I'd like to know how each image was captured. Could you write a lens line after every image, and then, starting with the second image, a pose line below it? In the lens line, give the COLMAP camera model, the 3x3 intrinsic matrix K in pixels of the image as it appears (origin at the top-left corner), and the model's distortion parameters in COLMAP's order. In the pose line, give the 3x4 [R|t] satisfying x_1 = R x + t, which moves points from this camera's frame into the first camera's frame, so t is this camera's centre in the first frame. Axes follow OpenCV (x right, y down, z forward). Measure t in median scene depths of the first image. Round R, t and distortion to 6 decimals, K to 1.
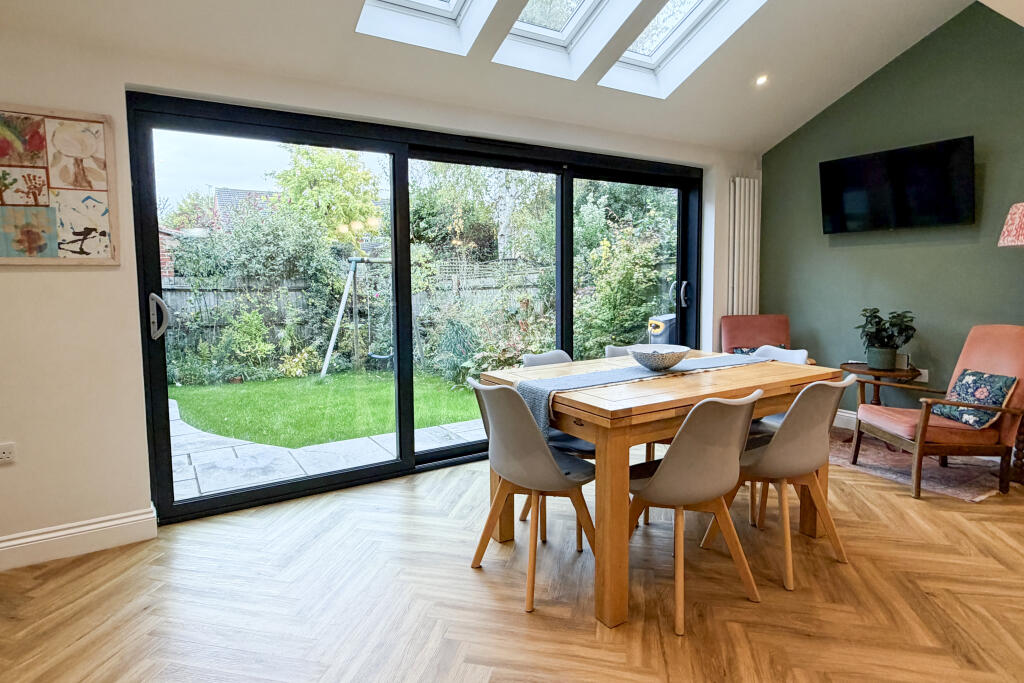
lens RADIAL K [[571.7, 0, 509.0], [0, 571.7, 320.8], [0, 0, 1]] dist [0.004391, -0.001077]
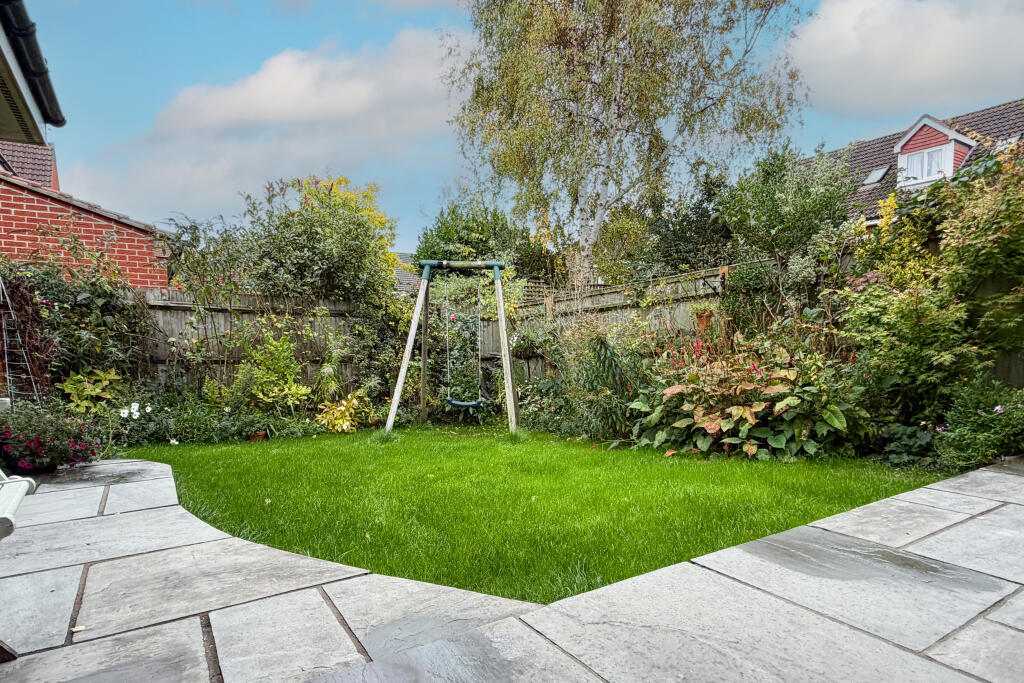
lens RADIAL K [[571.7, 0, 513.1], [0, 571.7, 382.7], [0, 0, 1]] dist [0.004391, -0.001077]
pose [[0.999927, 0.000401, 0.012092, -0.181922], [-0.000322, 0.999979, -0.006532, 0.044382], [-0.012094, 0.006527, 0.999906, 0.313145]]
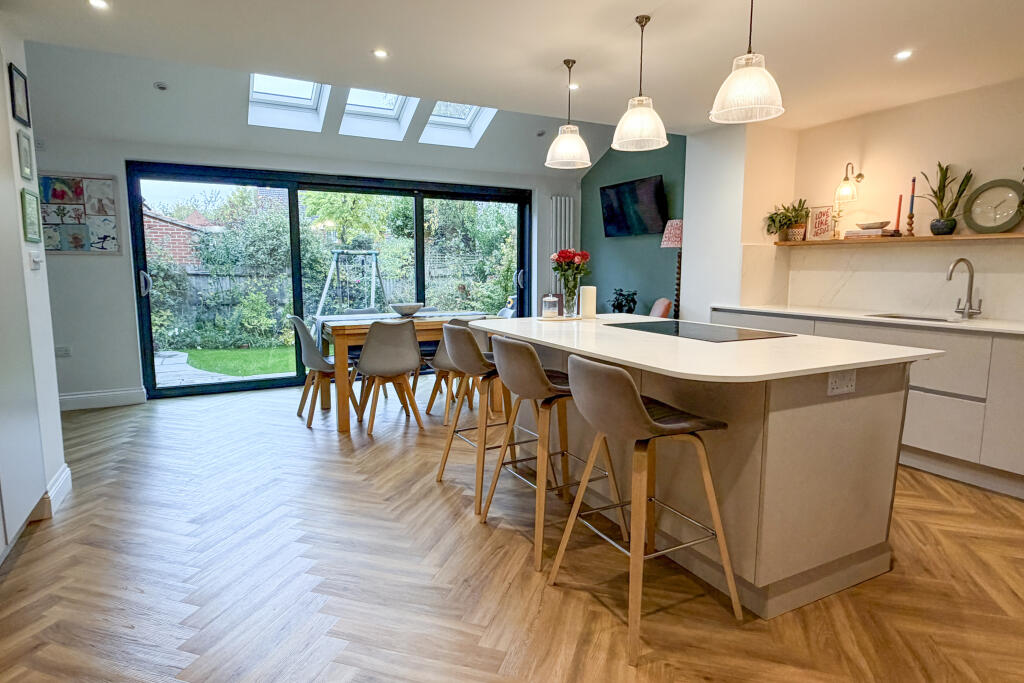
lens RADIAL K [[571.7, 0, 507.5], [0, 571.7, 338.2], [0, 0, 1]] dist [0.004391, -0.001077]
pose [[0.996845, 0.019301, -0.076989, 0.207117], [-0.015941, 0.998904, 0.044018, 0.020503], [0.077755, -0.042652, 0.996060, -0.222926]]
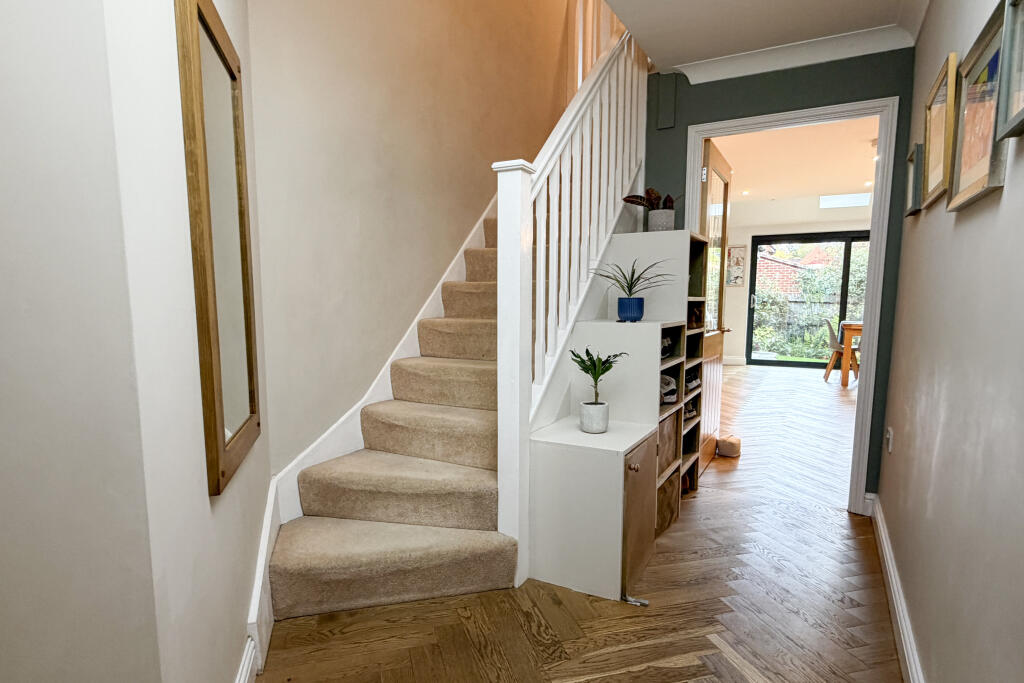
lens RADIAL K [[571.7, 0, 509.0], [0, 571.7, 374.3], [0, 0, 1]] dist [0.004391, -0.001077]
pose [[0.487002, 0.123395, -0.864640, 0.504801], [-0.078158, 0.992155, 0.097572, 0.061668], [0.869897, 0.020061, 0.492826, -0.581109]]
